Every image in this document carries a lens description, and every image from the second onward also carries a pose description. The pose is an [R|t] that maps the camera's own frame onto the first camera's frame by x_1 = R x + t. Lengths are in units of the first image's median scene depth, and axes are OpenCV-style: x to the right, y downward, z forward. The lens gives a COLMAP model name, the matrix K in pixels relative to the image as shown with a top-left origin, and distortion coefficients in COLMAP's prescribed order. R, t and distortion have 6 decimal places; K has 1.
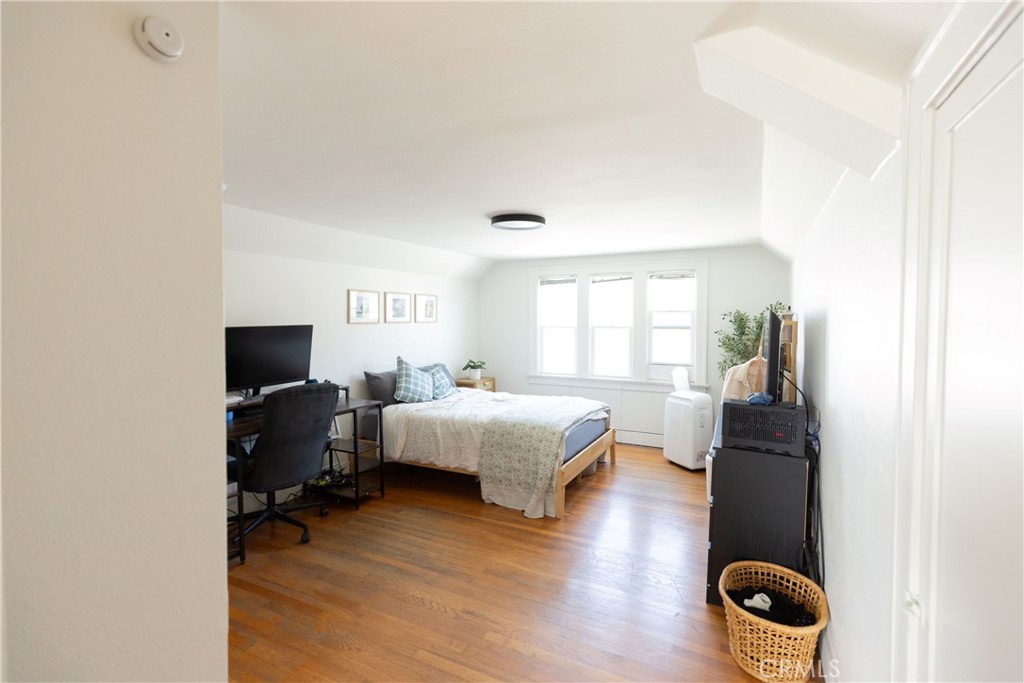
lens RADIAL K [[464.7, 0, 511.2], [0, 464.7, 331.8], [0, 0, 1]] dist [0.004538, 0.000557]
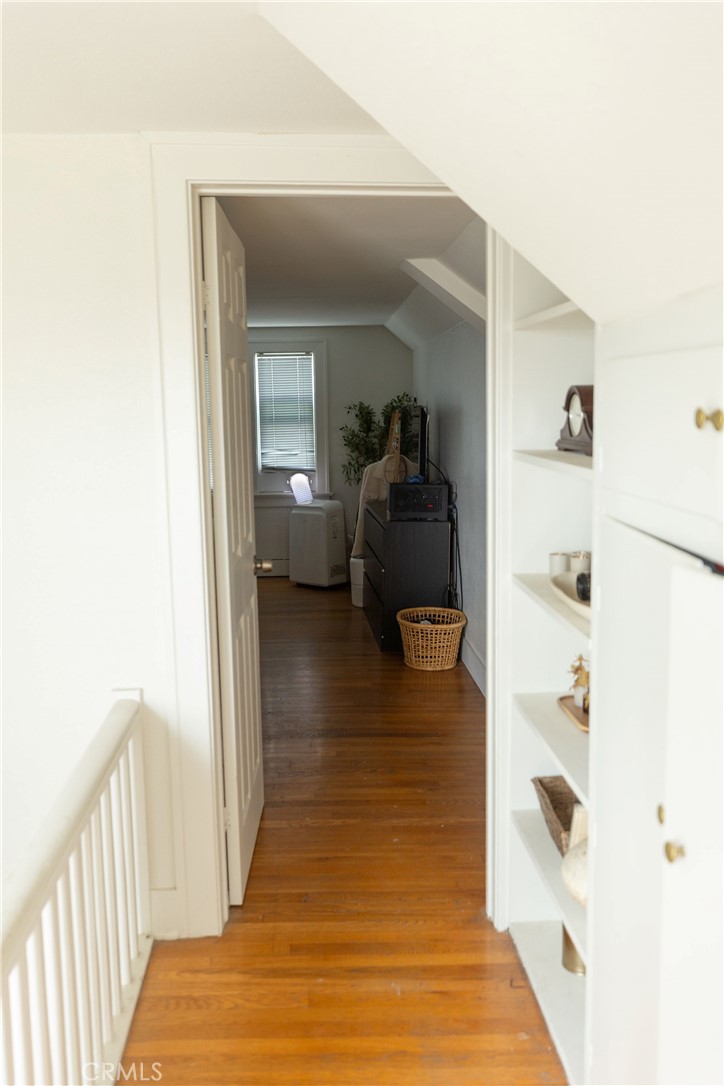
lens RADIAL K [[965.2, 0, 360.0], [0, 965.2, 544.3], [0, 0, 1]] dist [-0.003022, -0.000119]
pose [[0.862613, -0.080494, 0.499420, -0.453599], [0.026362, 0.993071, 0.114525, 0.010630], [-0.505177, -0.085625, 0.858757, -0.580722]]
